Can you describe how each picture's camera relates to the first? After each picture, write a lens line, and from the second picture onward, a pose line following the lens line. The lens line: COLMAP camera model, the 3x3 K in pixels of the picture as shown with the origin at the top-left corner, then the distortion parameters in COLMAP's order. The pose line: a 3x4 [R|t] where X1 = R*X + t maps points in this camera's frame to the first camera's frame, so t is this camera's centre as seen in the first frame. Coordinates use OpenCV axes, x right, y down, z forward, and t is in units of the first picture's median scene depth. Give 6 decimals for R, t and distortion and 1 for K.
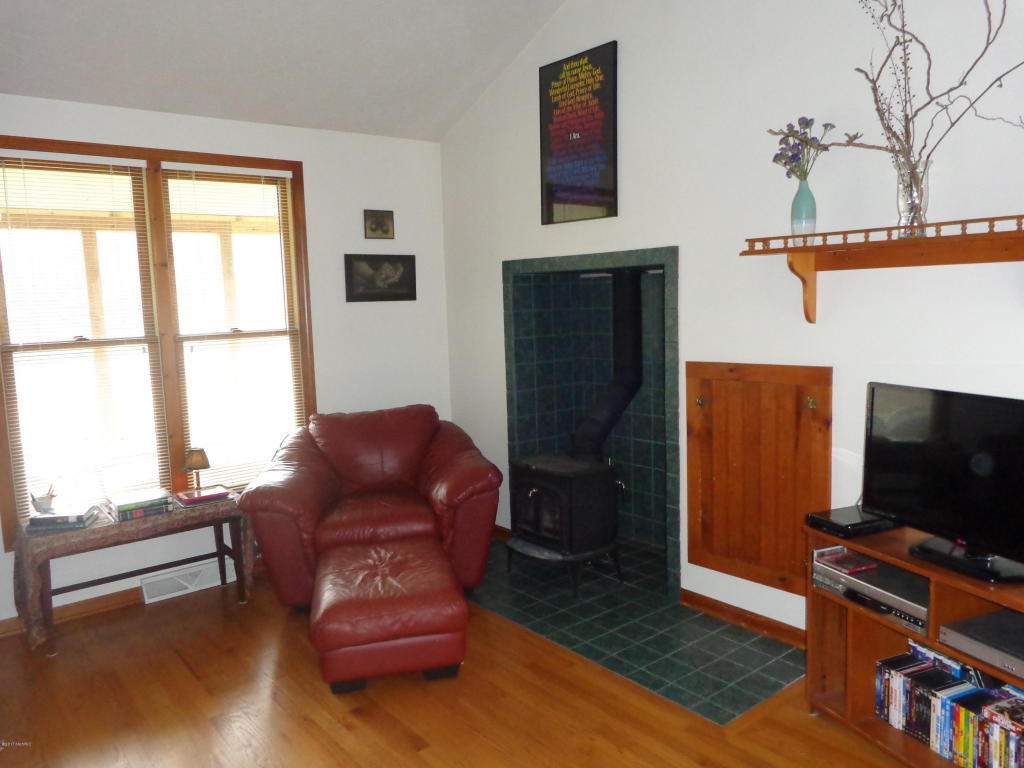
lens RADIAL K [[758.9, 0, 509.2], [0, 758.9, 383.7], [0, 0, 1]] dist [-0.009569, -0.002783]
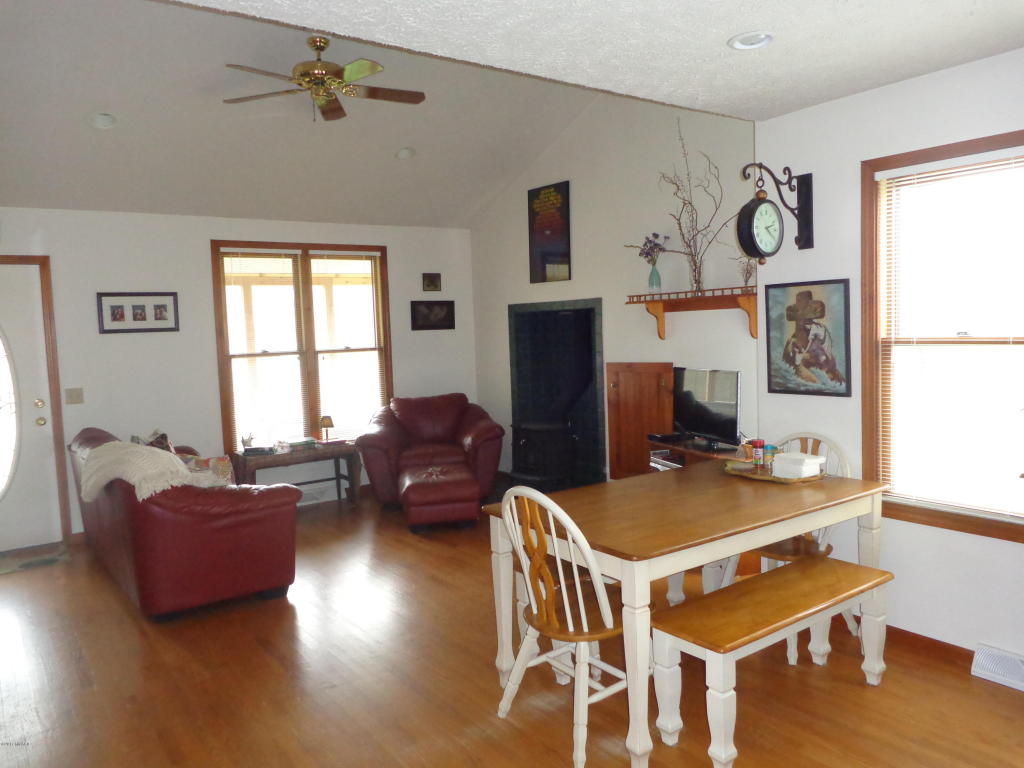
lens RADIAL K [[758.9, 0, 512.6], [0, 758.9, 384.8], [0, 0, 1]] dist [-0.009569, -0.002783]
pose [[0.998939, -0.001413, -0.046037, 0.086015], [-0.000301, 0.999308, -0.037196, 0.079300], [0.046058, 0.037170, 0.998247, -0.692886]]
